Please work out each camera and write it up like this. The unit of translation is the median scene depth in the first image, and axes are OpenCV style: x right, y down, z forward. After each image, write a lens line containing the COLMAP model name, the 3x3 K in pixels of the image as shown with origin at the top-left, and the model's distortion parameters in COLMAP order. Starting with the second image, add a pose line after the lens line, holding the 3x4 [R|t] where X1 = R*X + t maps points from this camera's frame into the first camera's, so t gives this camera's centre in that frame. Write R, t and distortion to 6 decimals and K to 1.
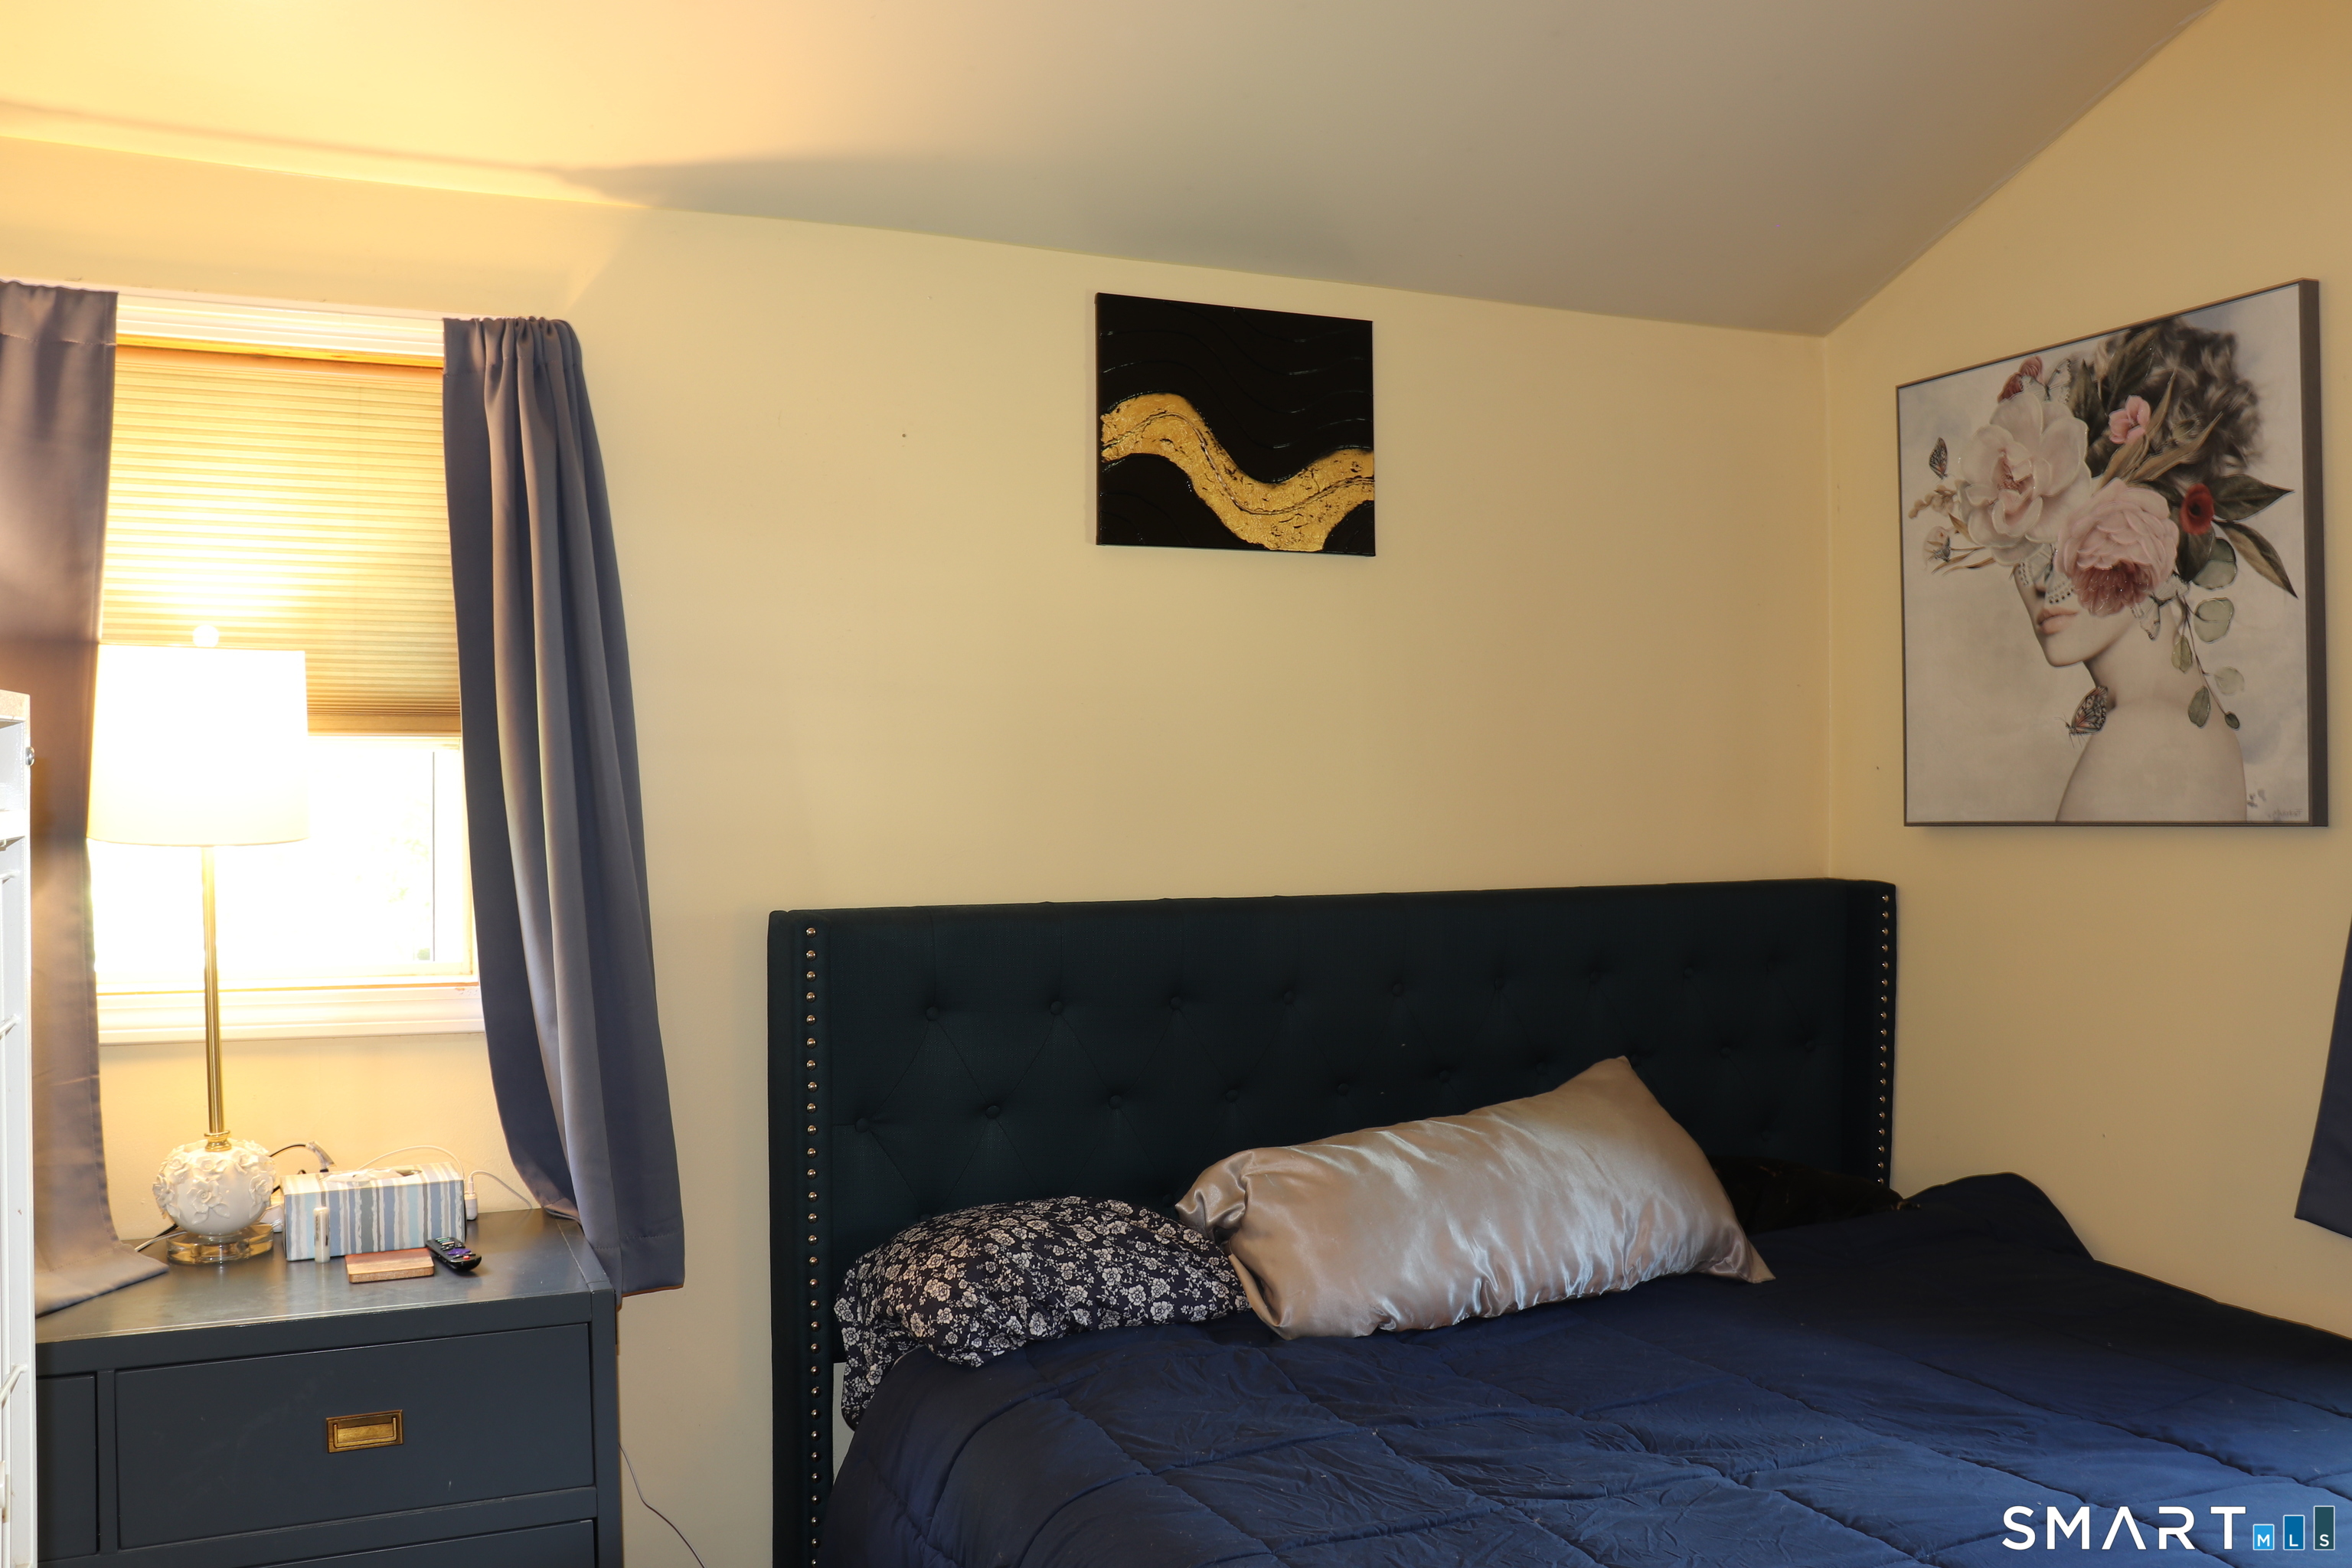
lens RADIAL K [[1915.4, 0, 1160.5], [0, 1915.4, 791.4], [0, 0, 1]] dist [-0.181070, 0.159955]
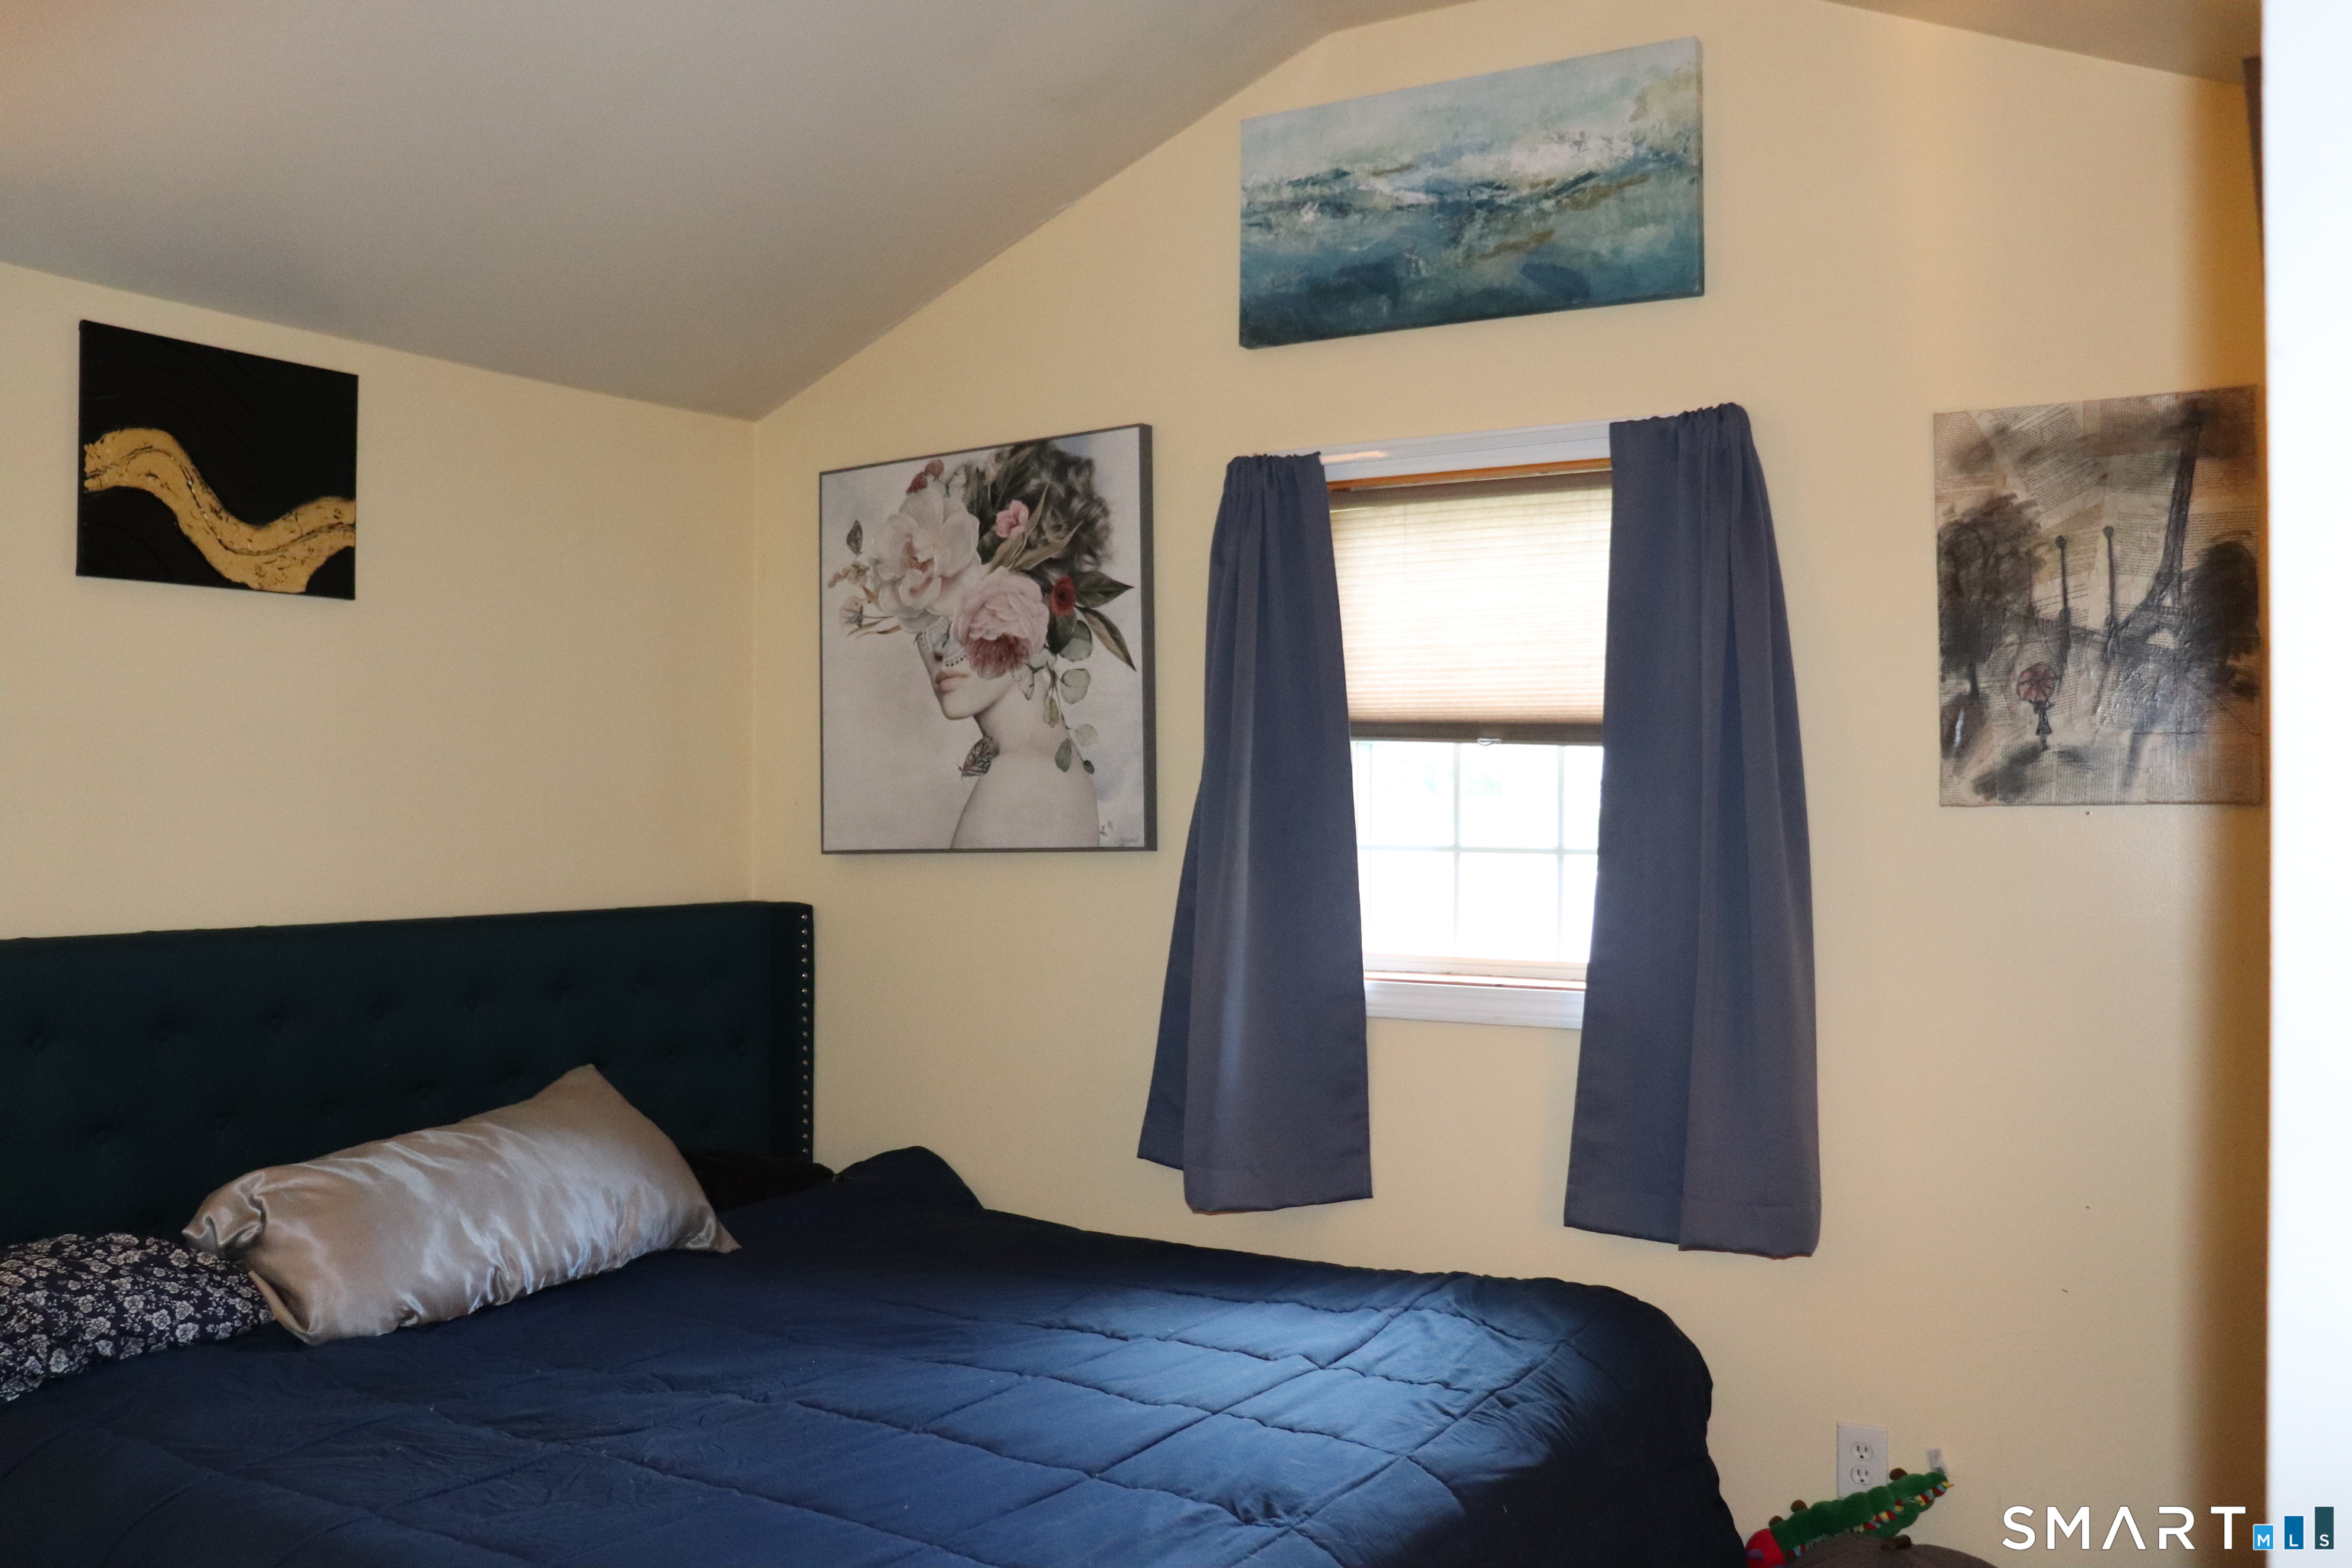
lens RADIAL K [[1915.4, 0, 1160.5], [0, 1915.4, 791.4], [0, 0, 1]] dist [-0.181070, 0.159955]
pose [[0.824987, 0.006912, 0.565109, -0.110707], [0.003041, 0.999856, -0.016669, 0.000276], [-0.565143, 0.015470, 0.824848, -0.103625]]
